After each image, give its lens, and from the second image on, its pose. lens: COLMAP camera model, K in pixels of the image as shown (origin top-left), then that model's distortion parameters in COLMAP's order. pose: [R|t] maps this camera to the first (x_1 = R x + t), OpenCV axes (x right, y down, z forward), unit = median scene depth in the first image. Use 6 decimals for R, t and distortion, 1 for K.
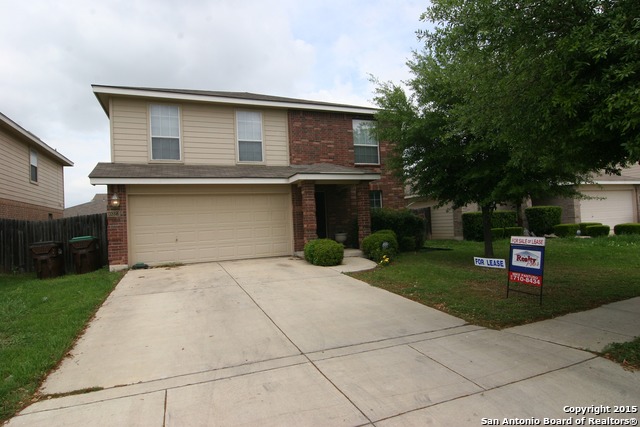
lens RADIAL K [[358.6, 0, 319.8], [0, 358.6, 214.2], [0, 0, 1]] dist [-0.006373, -0.009446]
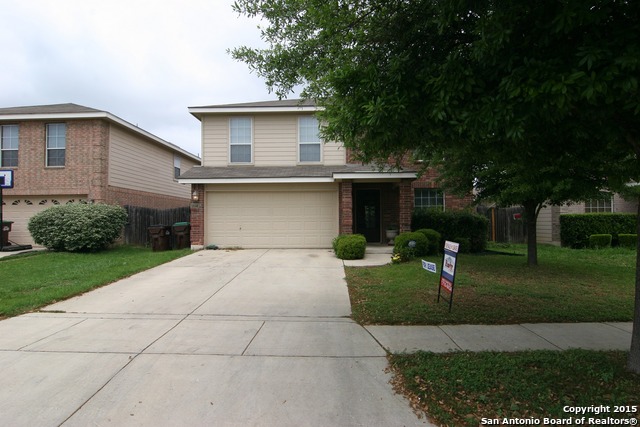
lens RADIAL K [[358.6, 0, 321.8], [0, 358.6, 214.6], [0, 0, 1]] dist [-0.006373, -0.009446]
pose [[0.915137, 0.034154, -0.401693, 0.334027], [-0.026604, 0.999349, 0.024359, -0.012555], [0.402264, -0.011605, 0.915450, -0.012366]]
